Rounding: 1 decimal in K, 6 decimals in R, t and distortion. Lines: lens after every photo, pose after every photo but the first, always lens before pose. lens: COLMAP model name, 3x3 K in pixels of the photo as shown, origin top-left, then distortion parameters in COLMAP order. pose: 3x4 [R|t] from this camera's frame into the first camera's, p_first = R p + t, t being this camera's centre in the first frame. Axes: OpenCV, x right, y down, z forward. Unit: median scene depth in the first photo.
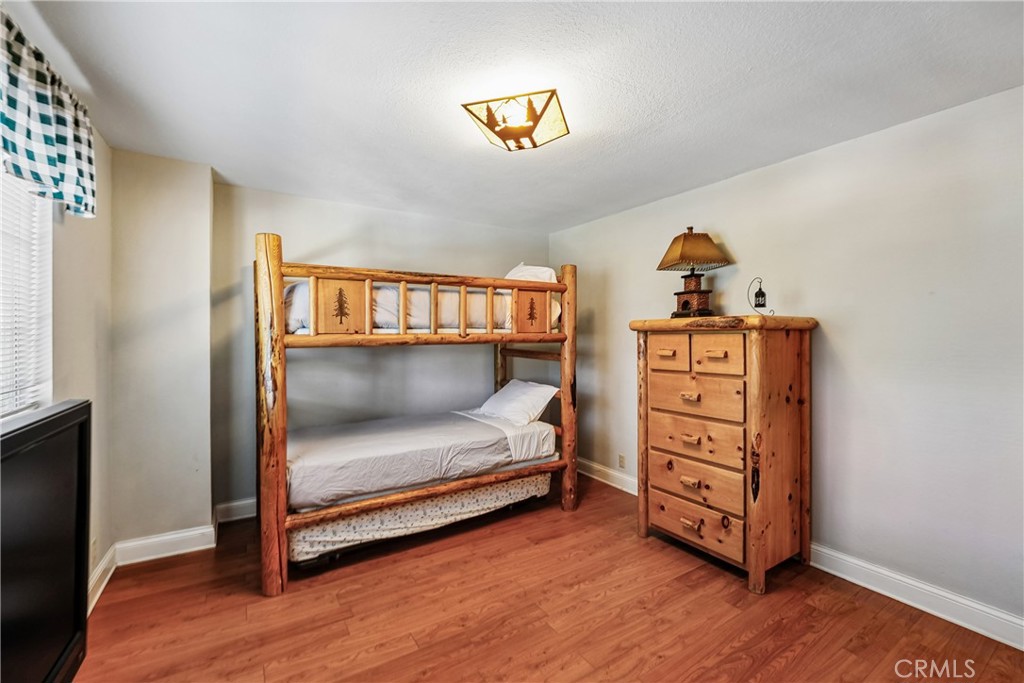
lens RADIAL K [[421.9, 0, 515.3], [0, 421.9, 335.6], [0, 0, 1]] dist [-0.015066, -0.000108]
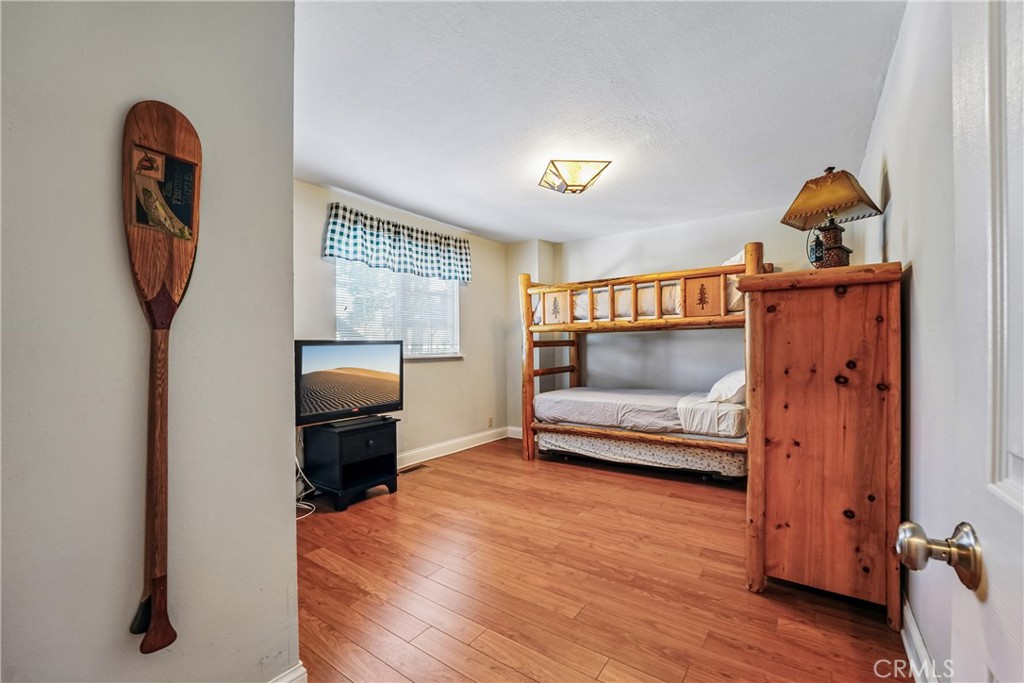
lens RADIAL K [[421.9, 0, 516.7], [0, 421.9, 349.1], [0, 0, 1]] dist [-0.015066, -0.000108]
pose [[0.389370, 0.000162, -0.921082, 1.014612], [0.012082, 0.999913, 0.005284, 0.079536], [0.921002, -0.013186, 0.389334, 0.170237]]
